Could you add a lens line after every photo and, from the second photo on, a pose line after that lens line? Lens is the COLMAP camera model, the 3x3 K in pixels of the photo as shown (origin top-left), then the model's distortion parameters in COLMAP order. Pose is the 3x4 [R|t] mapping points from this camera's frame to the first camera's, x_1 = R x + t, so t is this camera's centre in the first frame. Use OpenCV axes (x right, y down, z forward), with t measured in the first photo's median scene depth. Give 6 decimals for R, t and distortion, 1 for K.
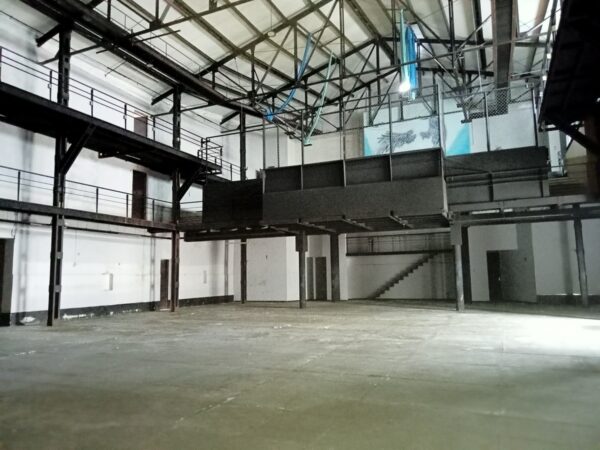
lens RADIAL K [[436.6, 0, 299.9], [0, 436.6, 228.1], [0, 0, 1]] dist [0.008638, 0.001590]
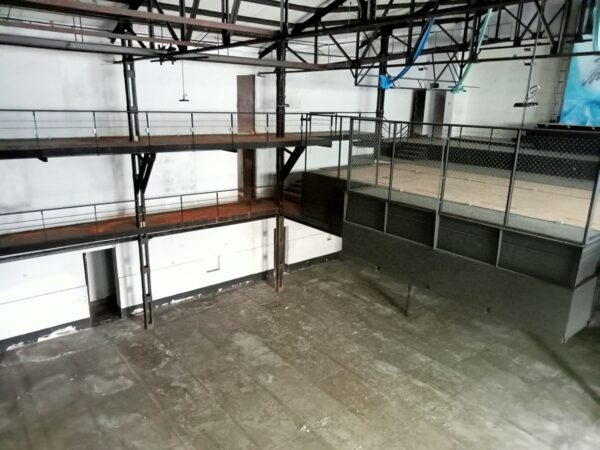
lens RADIAL K [[441.1, 0, 300.0], [0, 441.1, 227.7], [0, 0, 1]] dist [0.006893, -0.000467]
pose [[0.886908, 0.159361, -0.433588, 0.167883], [0.011134, 0.930964, 0.364940, -0.308909], [0.461812, -0.328496, 0.823906, 0.235751]]
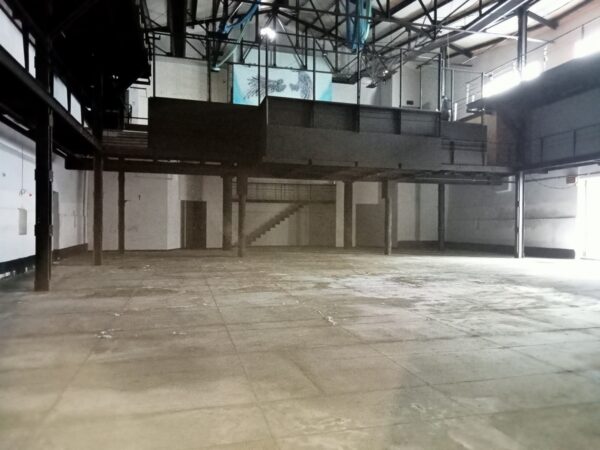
lens RADIAL K [[434.7, 0, 303.7], [0, 434.7, 225.7], [0, 0, 1]] dist [0.000142, -0.001732]
pose [[0.769911, 0.016979, 0.637925, -0.477549], [-0.088723, 0.992785, 0.080655, 0.035058], [-0.631954, -0.118696, 0.765863, 0.233933]]
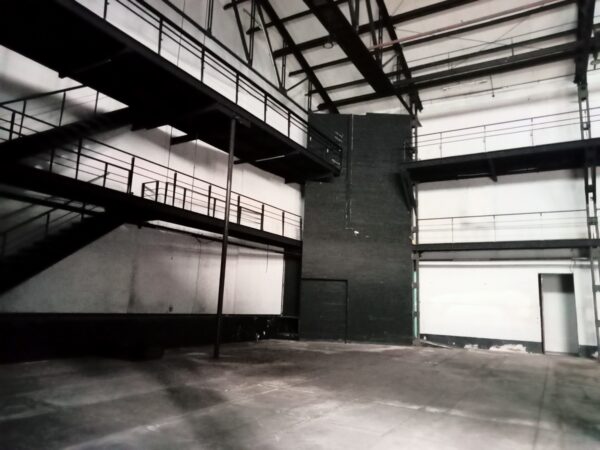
lens RADIAL K [[441.1, 0, 300.0], [0, 441.1, 227.7], [0, 0, 1]] dist [0.006893, -0.000467]
pose [[-0.100464, -0.148972, -0.983725, 0.351590], [0.069317, 0.985276, -0.156286, 0.027291], [0.992523, -0.083890, -0.088658, 0.330711]]
